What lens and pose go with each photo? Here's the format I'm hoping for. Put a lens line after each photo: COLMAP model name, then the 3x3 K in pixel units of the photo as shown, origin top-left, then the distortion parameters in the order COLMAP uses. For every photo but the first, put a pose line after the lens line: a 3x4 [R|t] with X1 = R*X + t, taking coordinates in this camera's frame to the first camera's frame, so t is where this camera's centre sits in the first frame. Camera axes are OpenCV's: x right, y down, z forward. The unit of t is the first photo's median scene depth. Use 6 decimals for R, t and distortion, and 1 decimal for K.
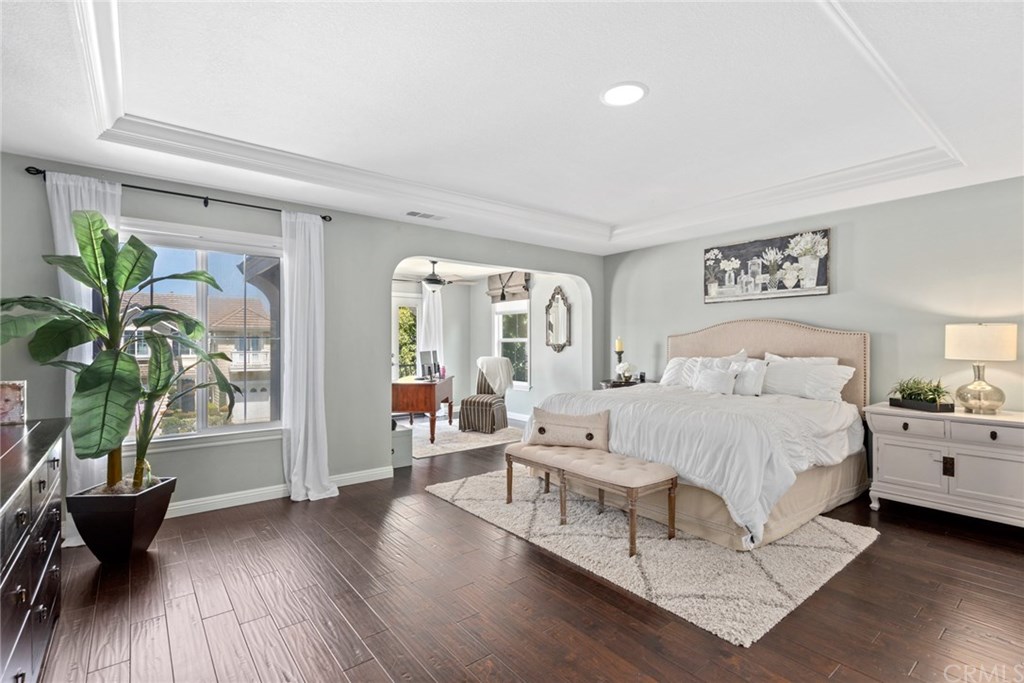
lens RADIAL K [[474.8, 0, 512.0], [0, 474.8, 341.5], [0, 0, 1]] dist [-0.003330, -0.000580]
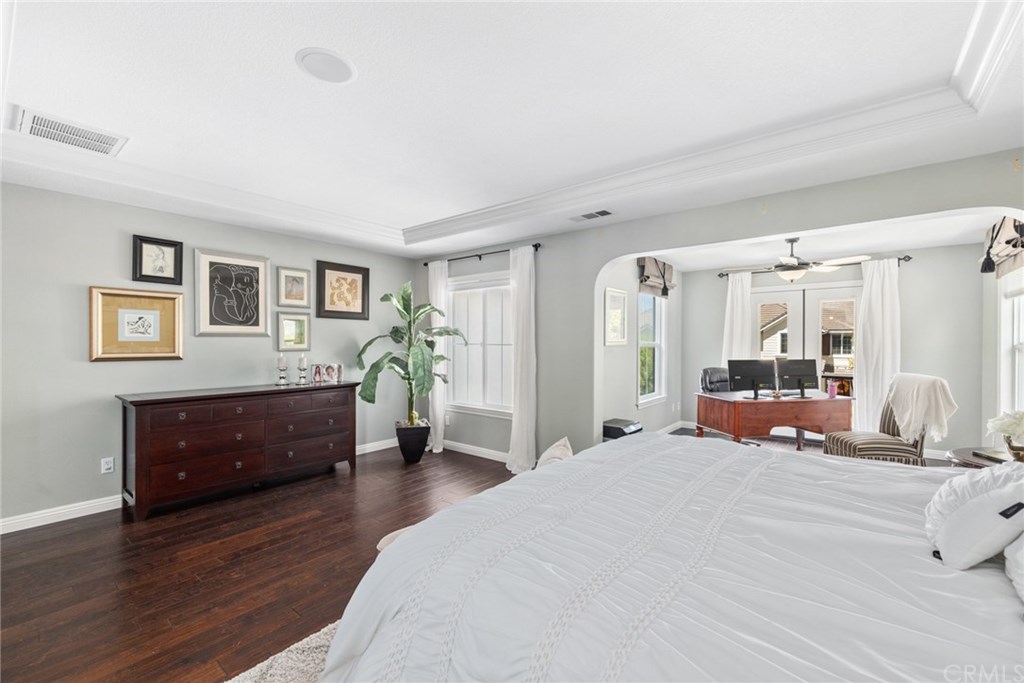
lens RADIAL K [[431.7, 0, 511.0], [0, 431.7, 344.3], [0, 0, 1]] dist [0.001203, 0.000055]
pose [[0.211246, 0.007992, -0.977400, 0.492285], [0.000601, 0.999965, 0.008306, -0.014152], [0.977433, -0.002342, 0.211234, 0.522467]]
